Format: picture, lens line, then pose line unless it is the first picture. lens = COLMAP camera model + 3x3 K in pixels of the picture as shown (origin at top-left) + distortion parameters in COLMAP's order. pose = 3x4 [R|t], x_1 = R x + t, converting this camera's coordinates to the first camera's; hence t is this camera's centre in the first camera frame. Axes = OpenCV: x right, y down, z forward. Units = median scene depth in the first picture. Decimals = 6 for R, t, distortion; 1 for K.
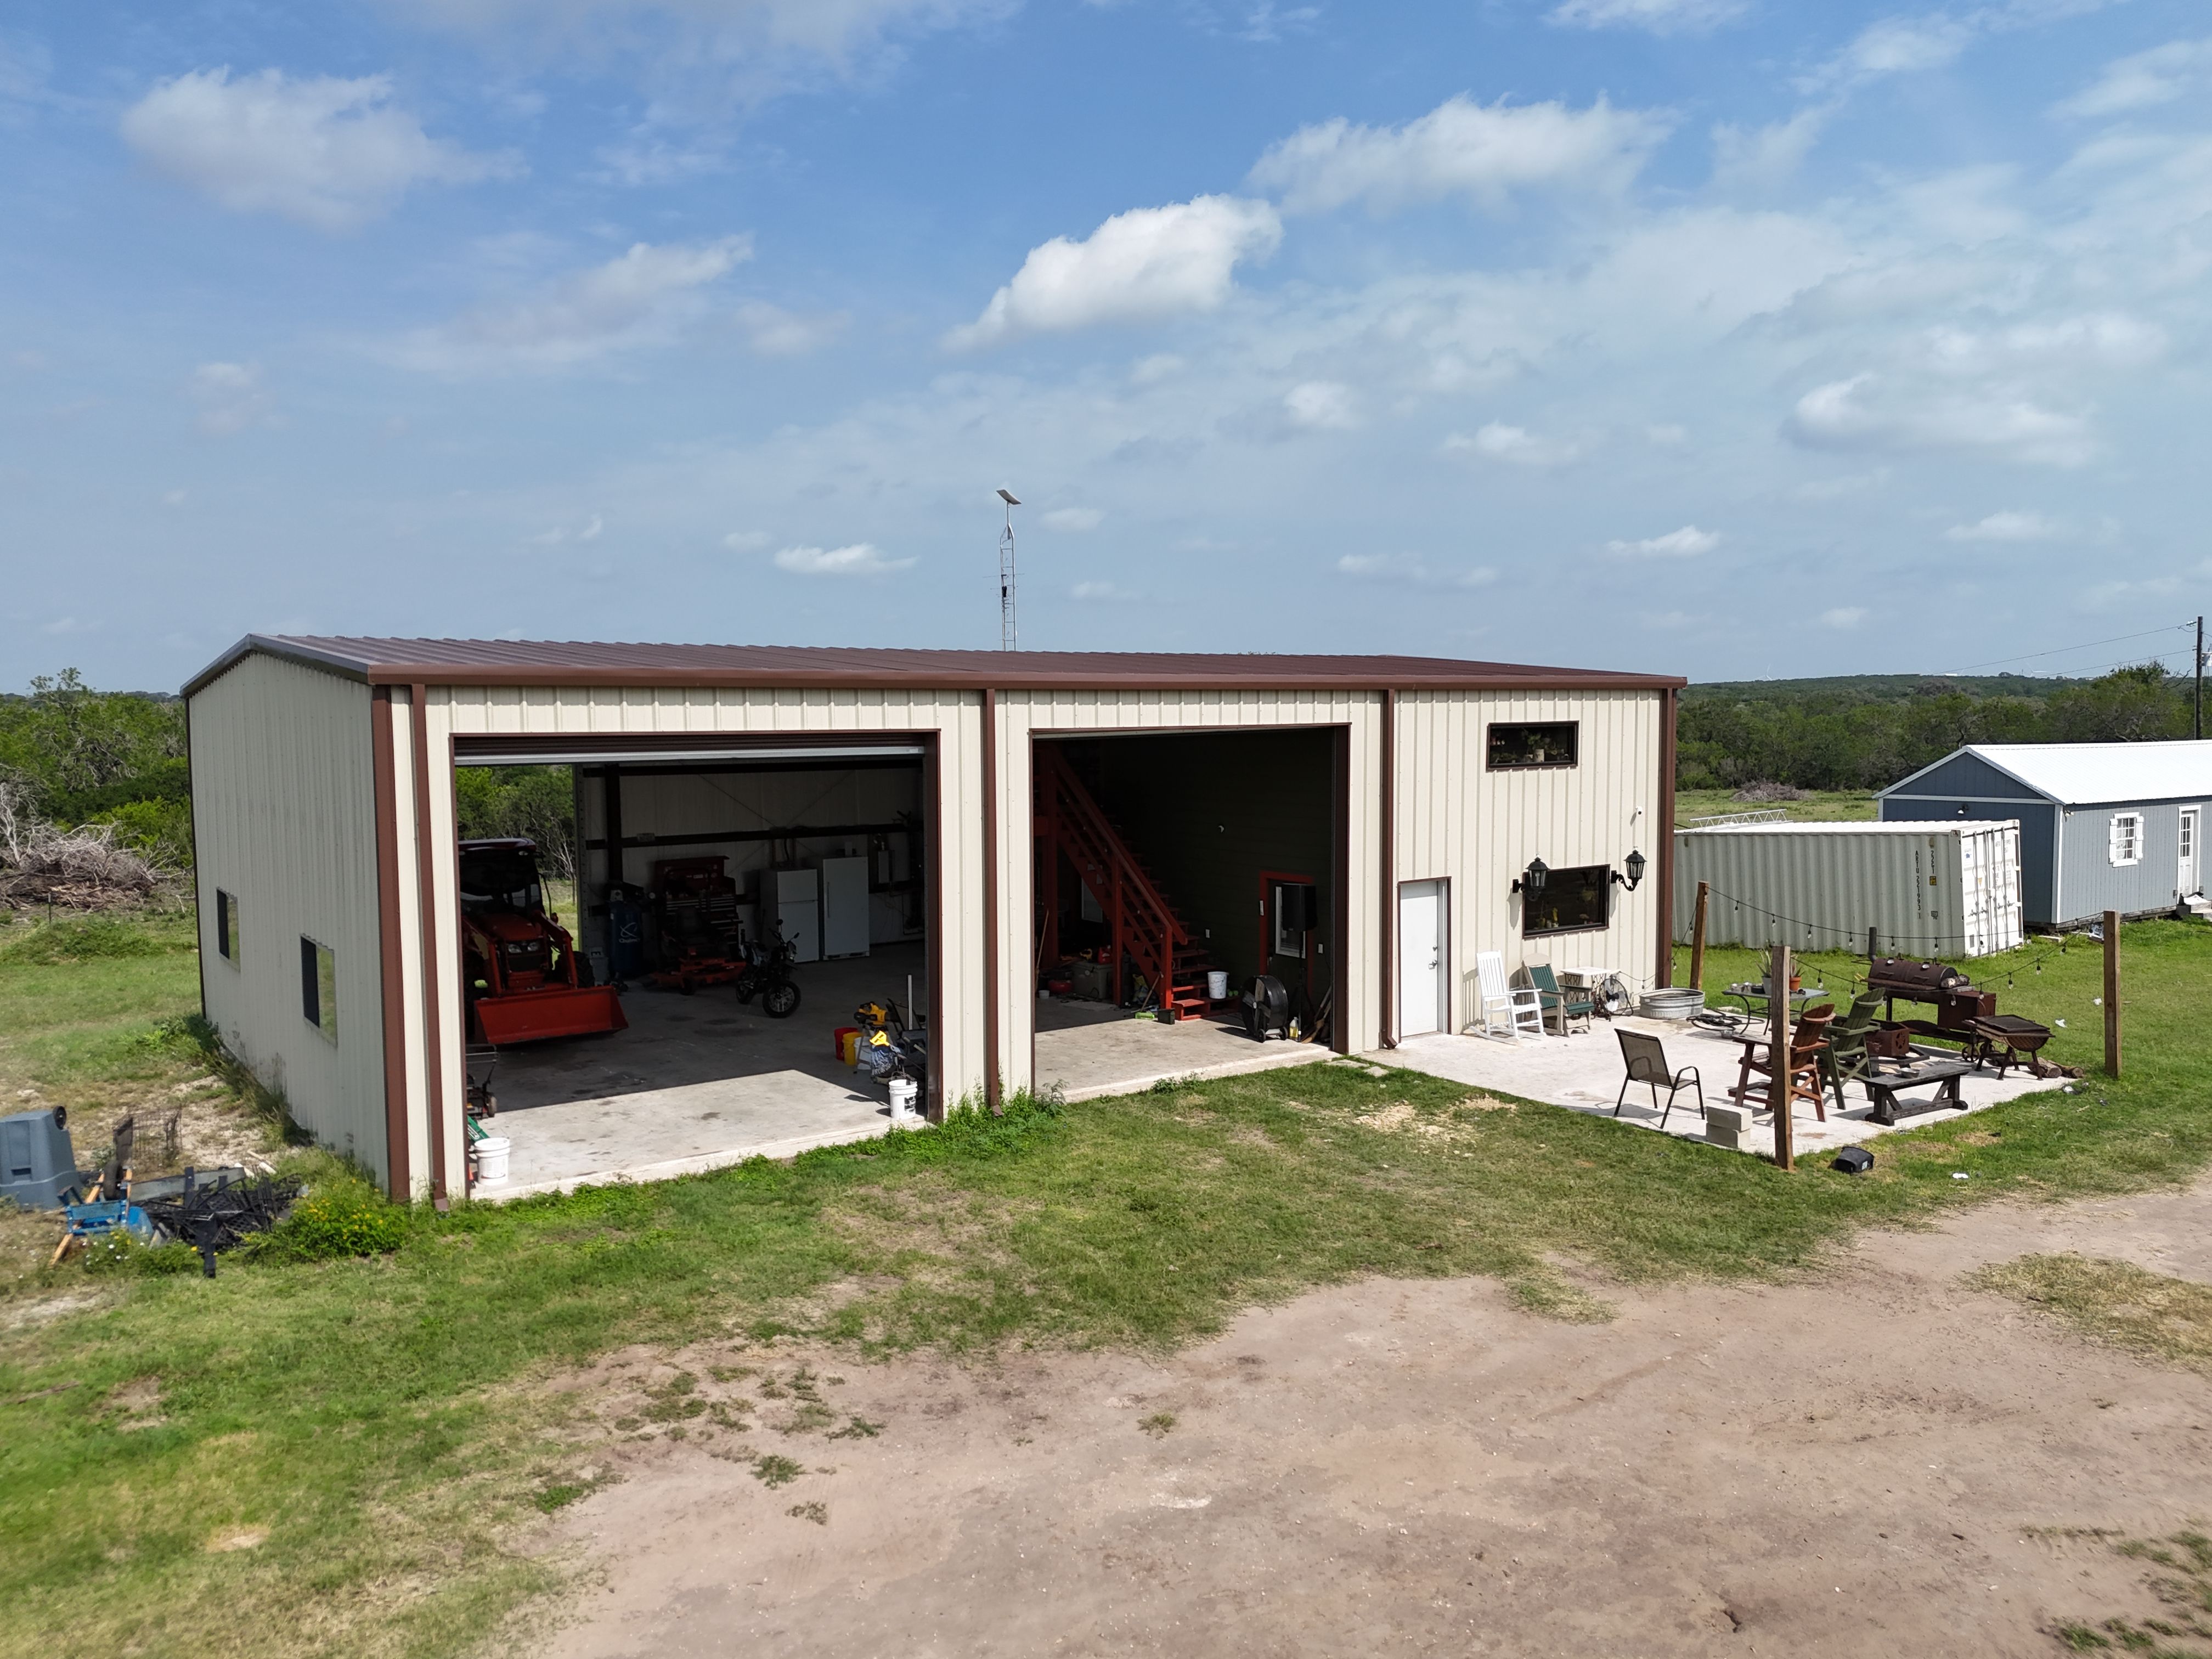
lens RADIAL K [[1646.7, 0, 1124.4], [0, 1646.7, 837.4], [0, 0, 1]] dist [0.054968, -0.044600]
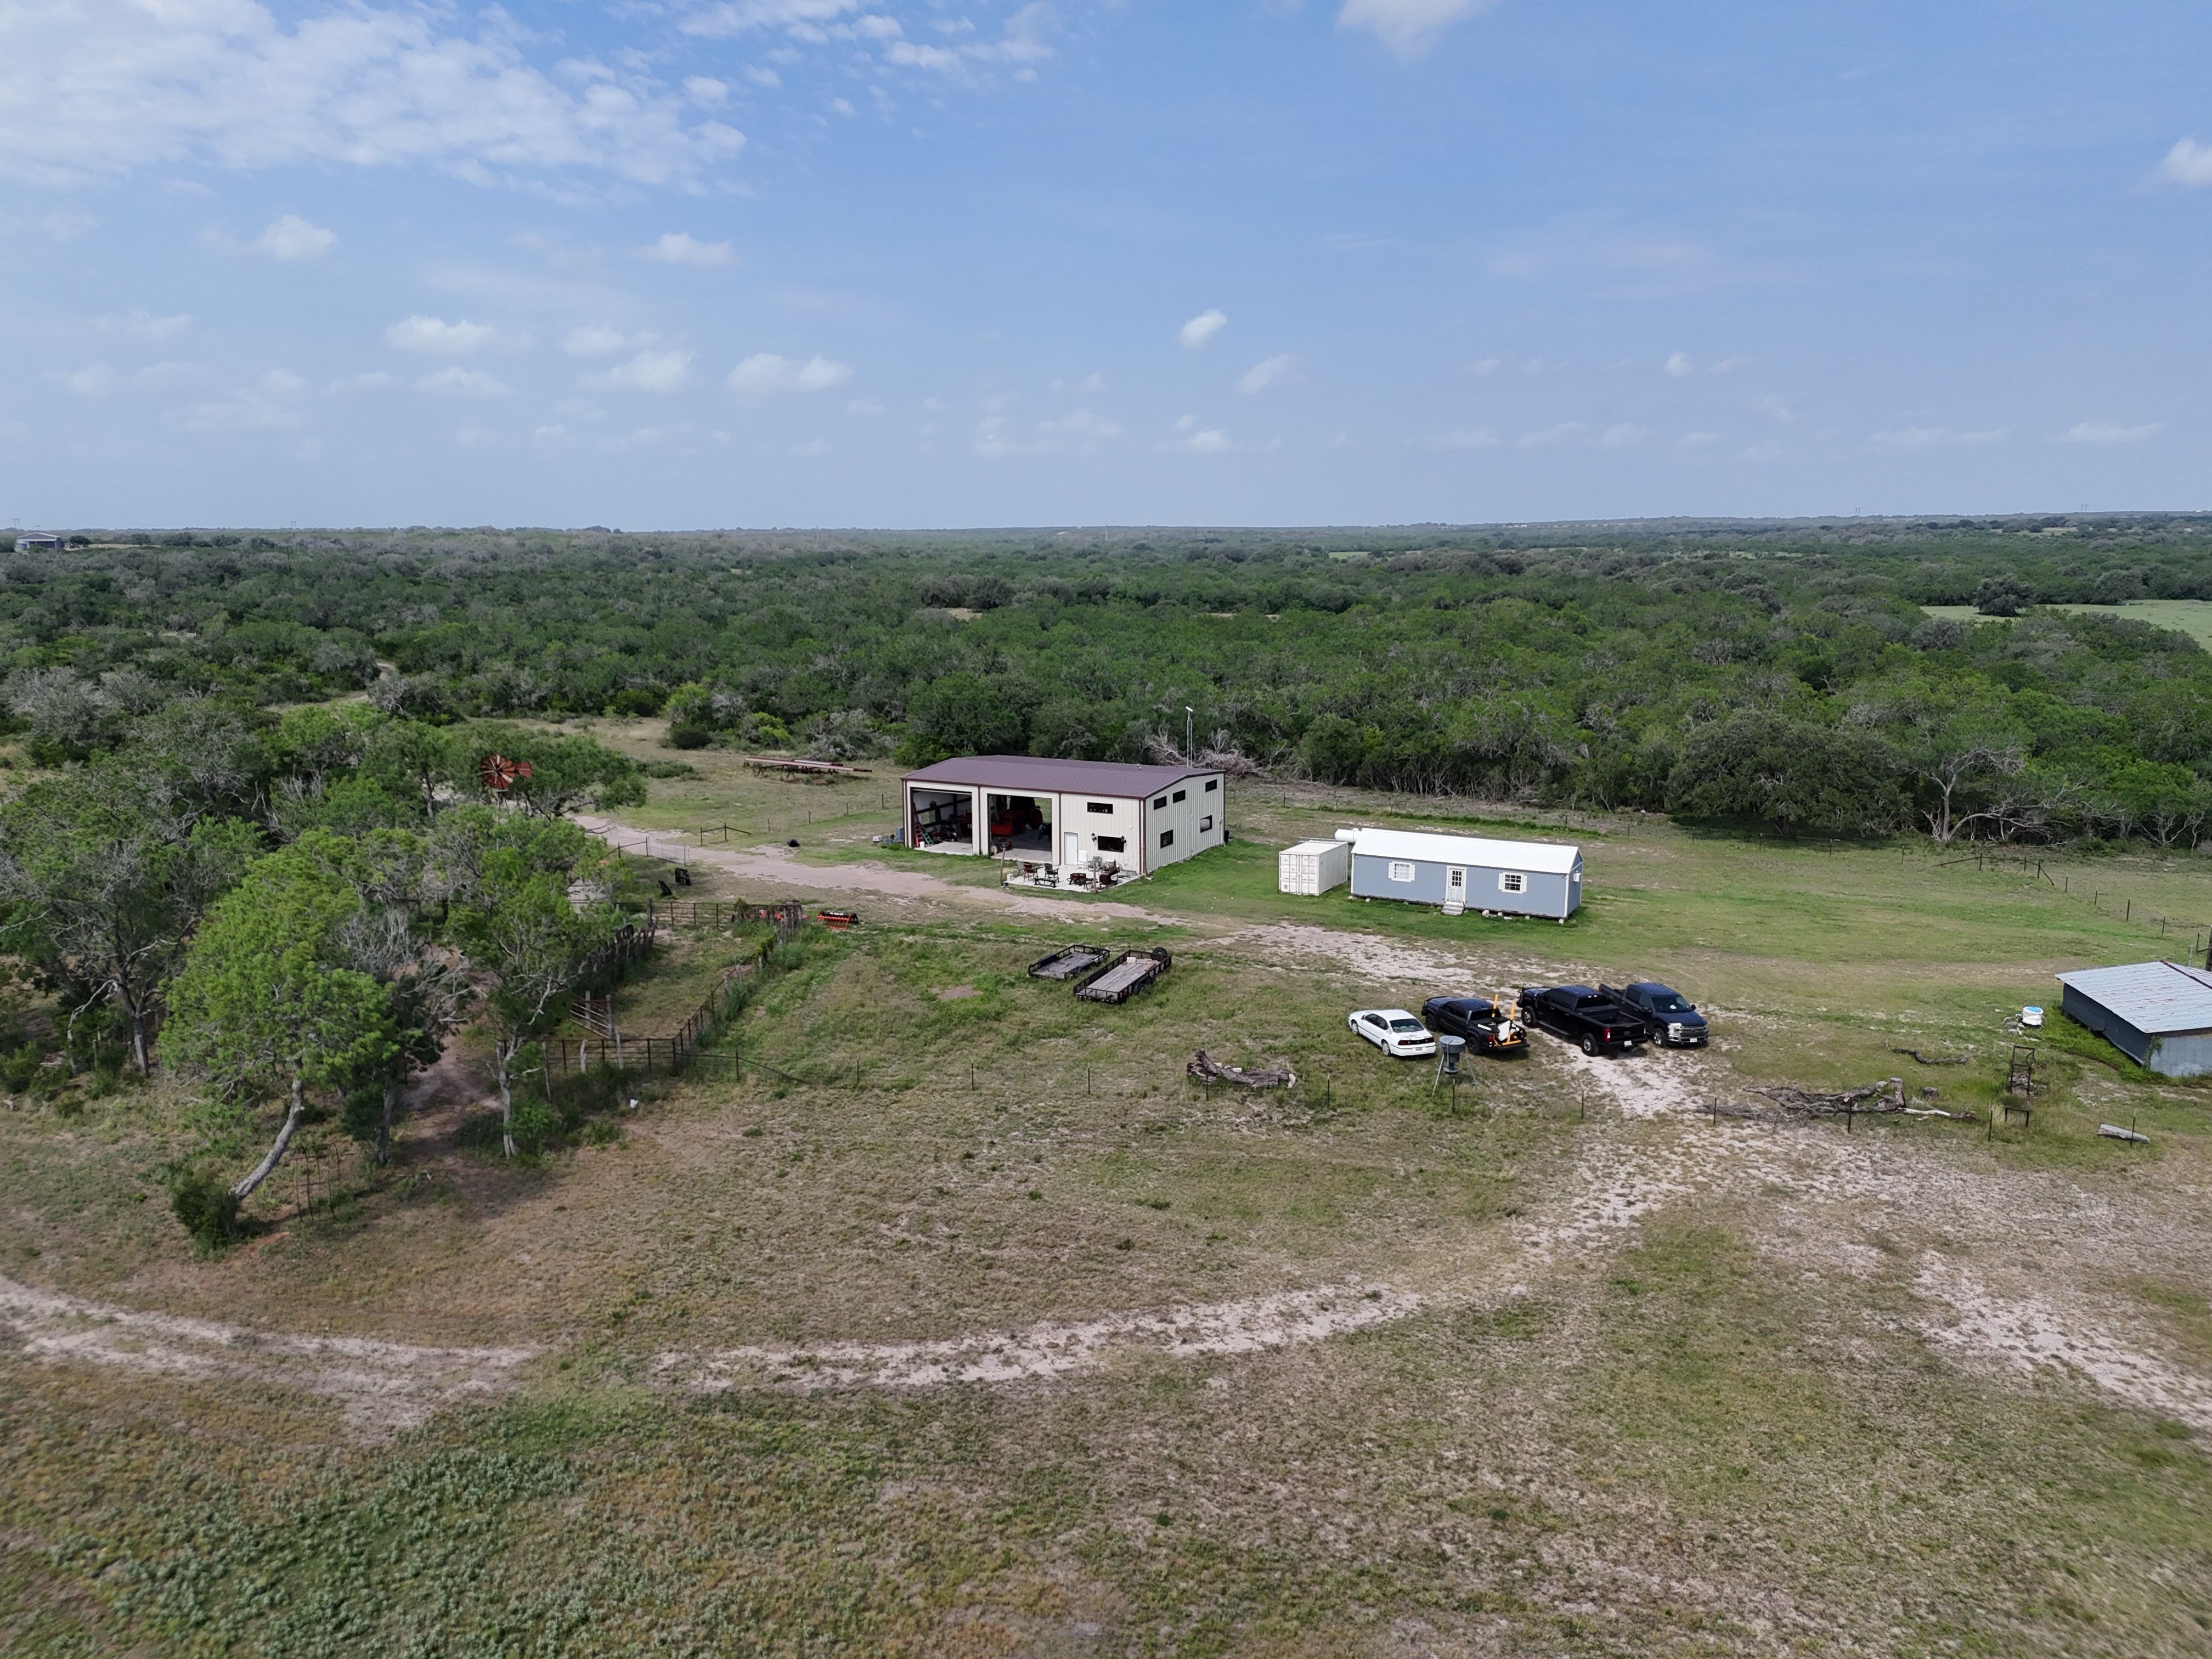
lens RADIAL K [[1646.7, 0, 1102.7], [0, 1646.7, 833.0], [0, 0, 1]] dist [0.054968, -0.044600]
pose [[0.430995, 0.163807, -0.887362, 4.621997], [-0.070402, 0.986492, 0.147912, -0.710814], [0.899604, -0.001277, 0.436705, -1.033529]]
